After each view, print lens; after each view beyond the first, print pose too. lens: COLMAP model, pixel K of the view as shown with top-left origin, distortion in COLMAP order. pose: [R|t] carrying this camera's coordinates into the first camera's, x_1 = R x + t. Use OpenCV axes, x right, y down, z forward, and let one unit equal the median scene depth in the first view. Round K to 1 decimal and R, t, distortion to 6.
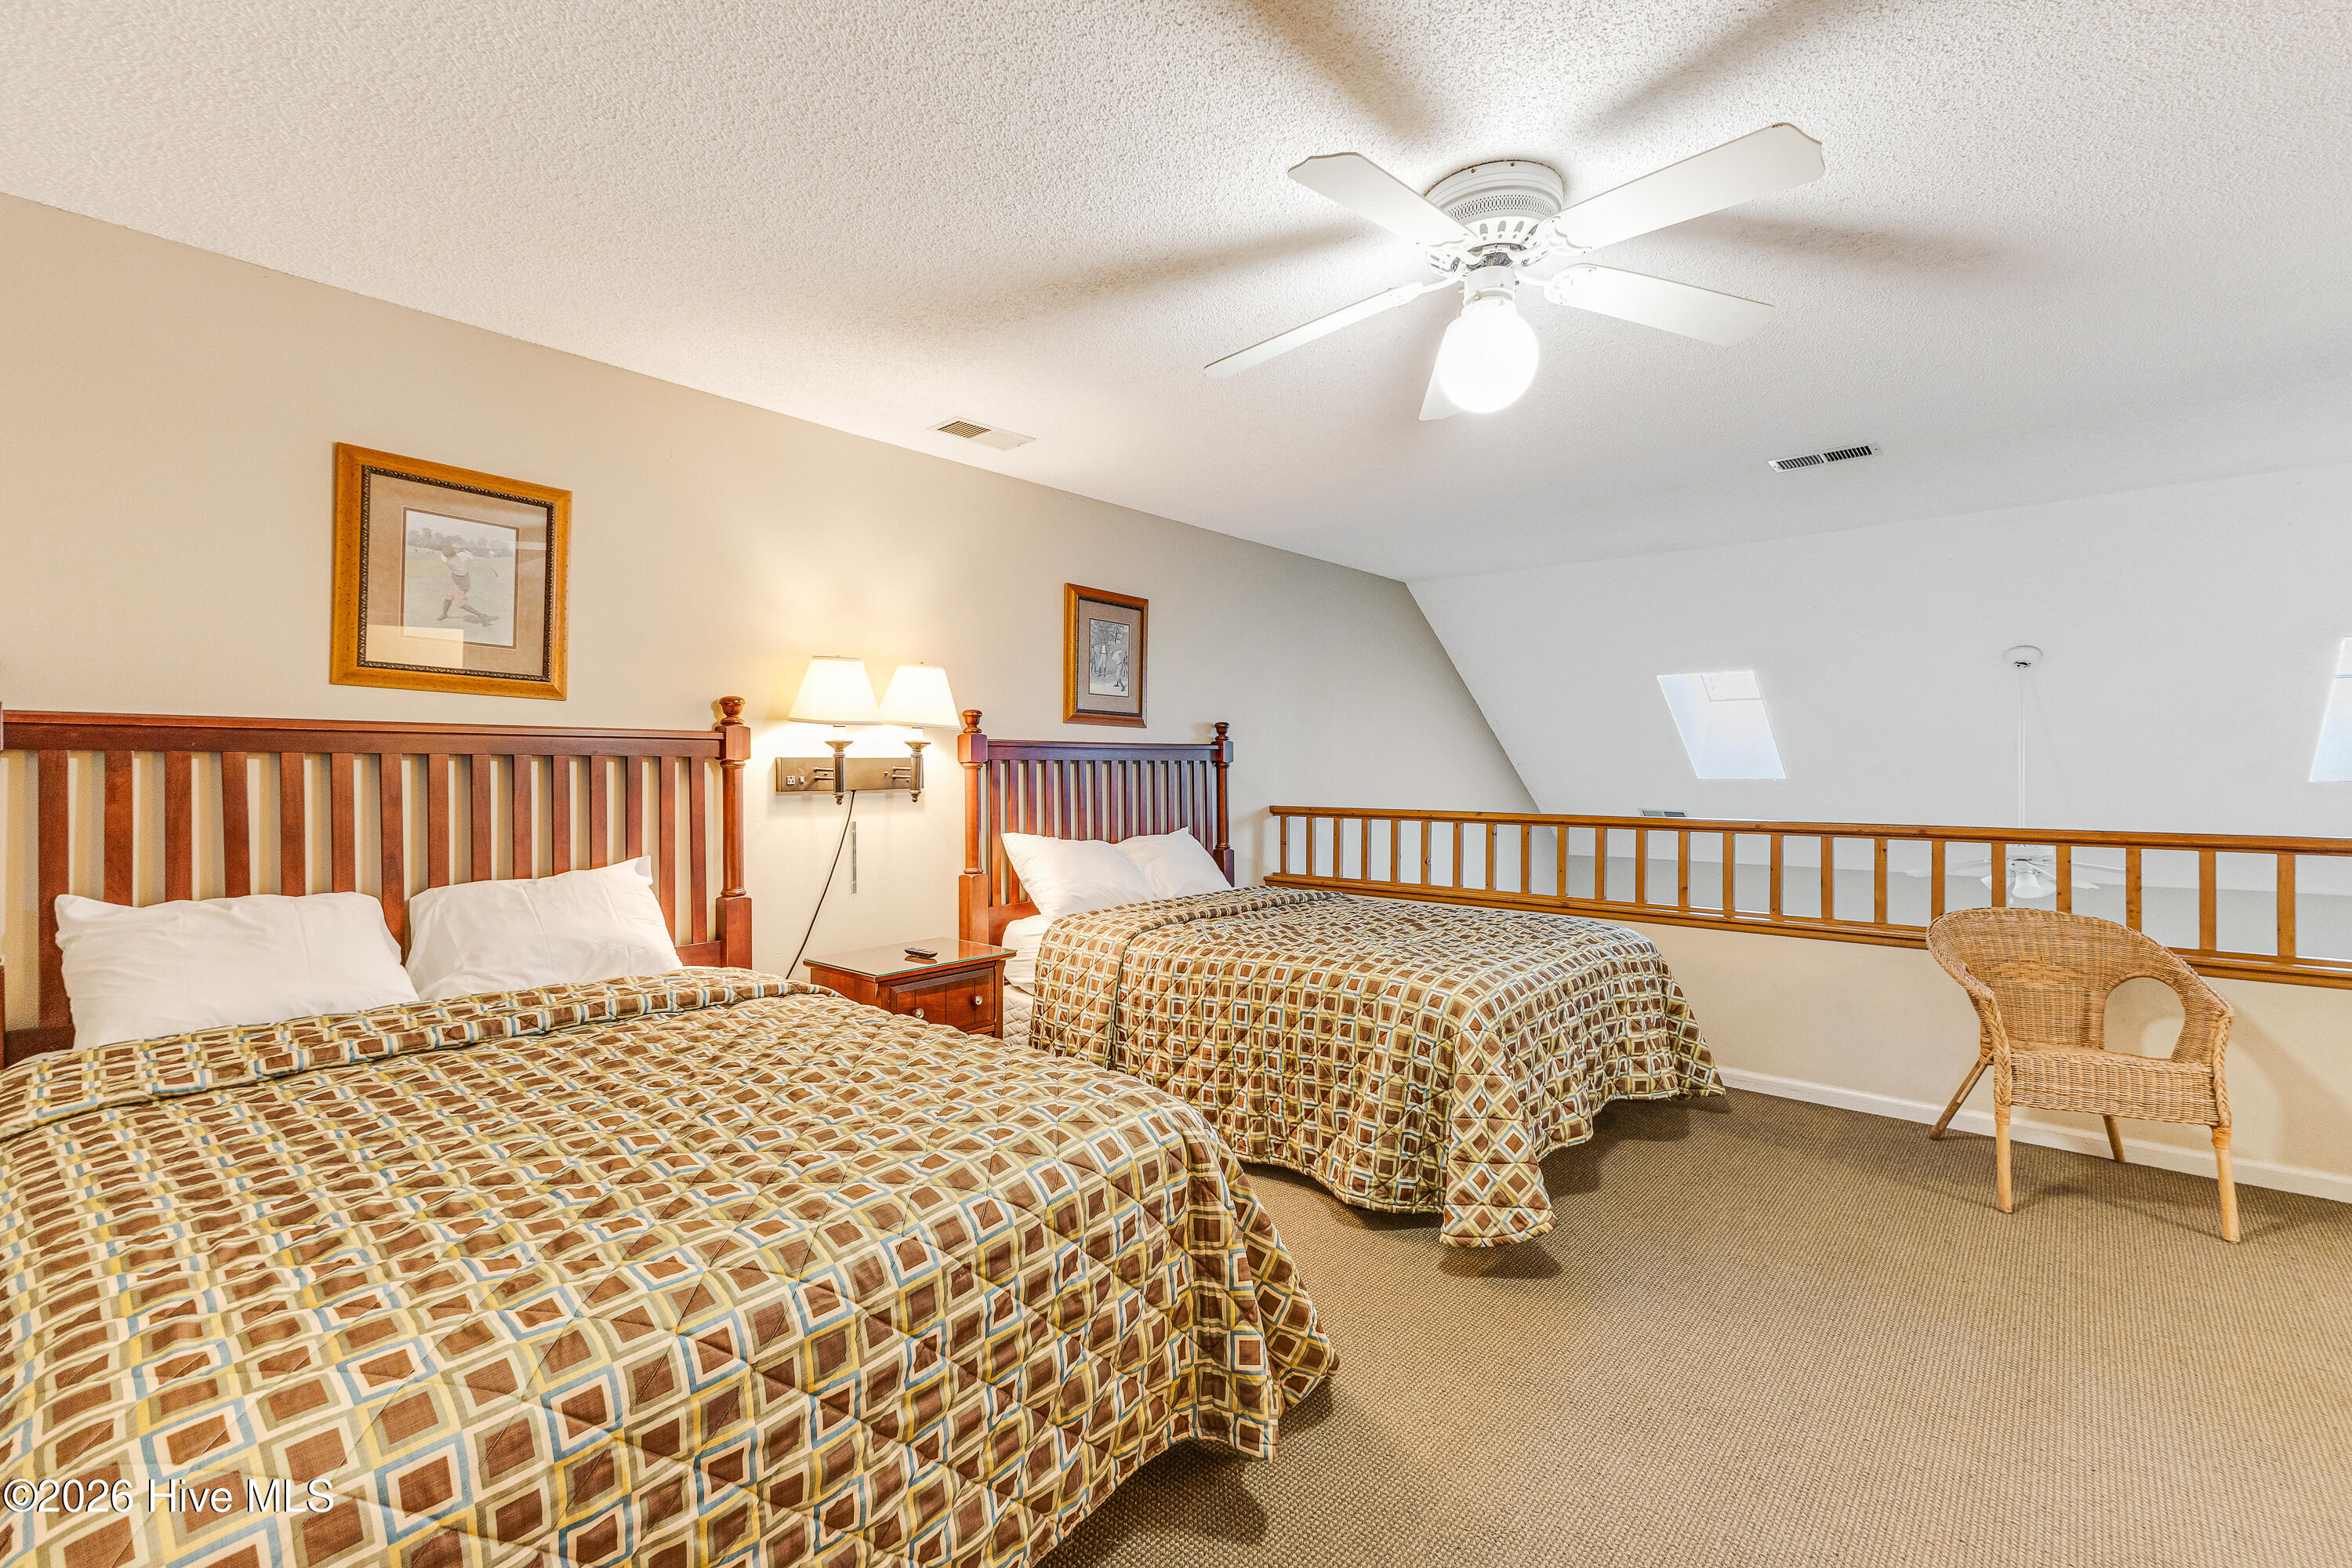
lens RADIAL K [[1029.3, 0, 1176.0], [0, 1029.3, 784.0], [0, 0, 1]] dist [-0.000396, 0.000095]
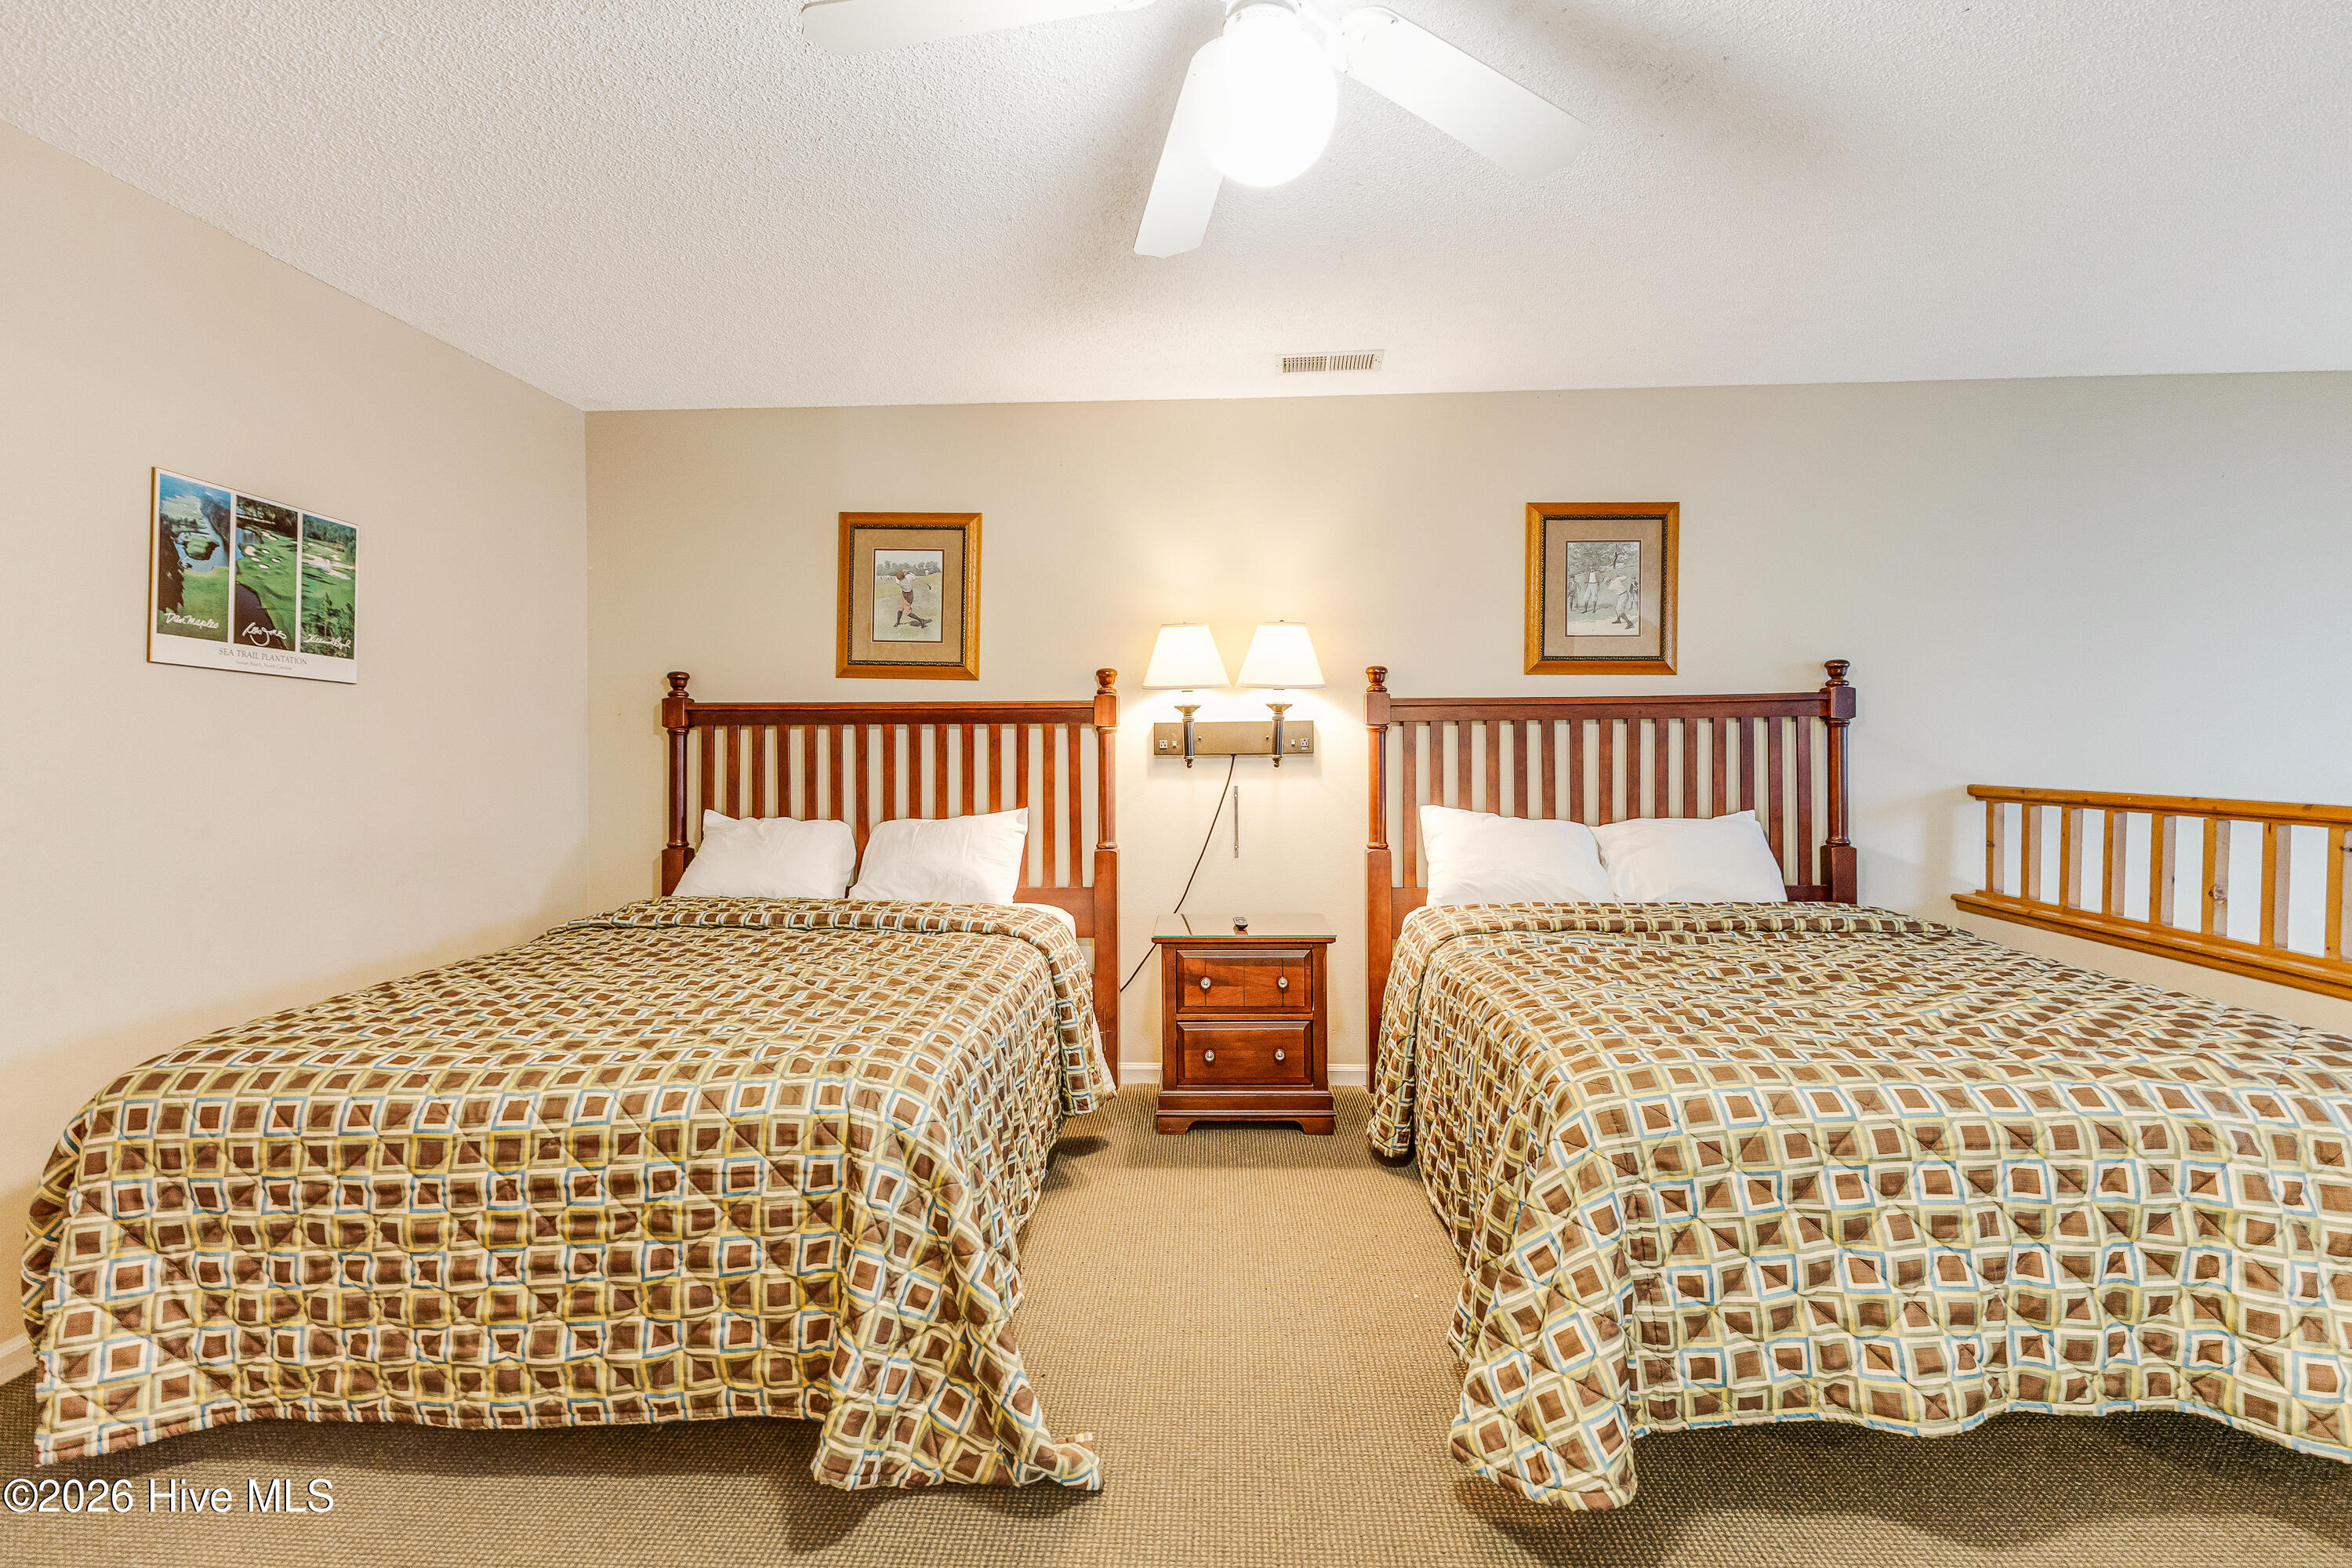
lens RADIAL K [[1062.2, 0, 1182.0], [0, 1062.2, 772.2], [0, 0, 1]] dist [-0.009013, -0.009277]
pose [[0.615956, 0.017314, -0.787591, 0.679643], [-0.004591, 0.999820, 0.018389, 0.007204], [0.787767, -0.007711, 0.615925, 0.458288]]
